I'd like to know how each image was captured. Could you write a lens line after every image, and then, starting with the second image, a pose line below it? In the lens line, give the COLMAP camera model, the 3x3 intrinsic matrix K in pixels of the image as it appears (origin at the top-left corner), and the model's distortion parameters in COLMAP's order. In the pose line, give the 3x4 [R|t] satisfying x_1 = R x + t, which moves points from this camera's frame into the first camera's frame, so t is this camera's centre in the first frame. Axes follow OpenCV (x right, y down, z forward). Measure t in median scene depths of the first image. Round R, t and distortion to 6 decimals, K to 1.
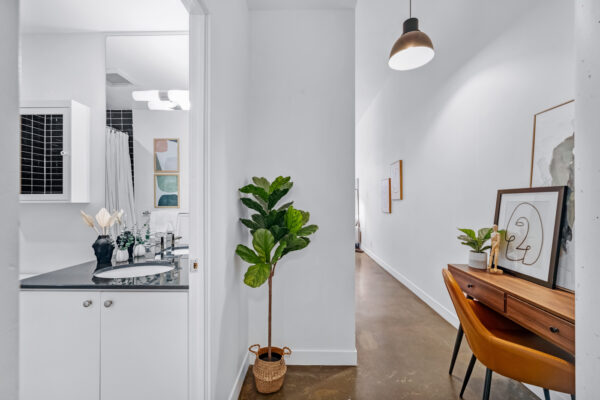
lens RADIAL K [[250.7, 0, 300.0], [0, 250.7, 200.0], [0, 0, 1]] dist [-0.000278, 0.000041]
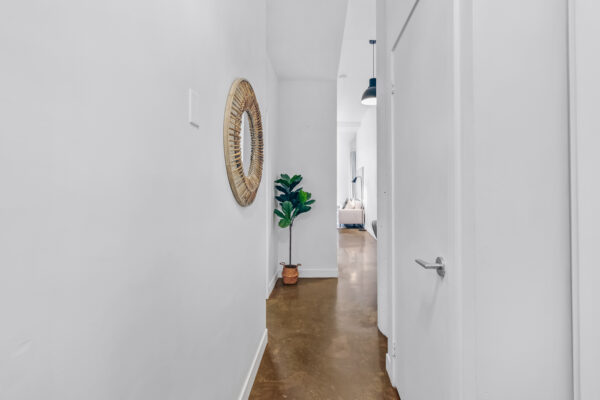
lens RADIAL K [[250.7, 0, 300.0], [0, 250.7, 200.0], [0, 0, 1]] dist [-0.000278, 0.000041]
pose [[0.998461, 0.003146, -0.055369, 0.061826], [0.000012, 0.998377, 0.056950, -0.007419], [0.055458, -0.056863, 0.996841, -0.929550]]
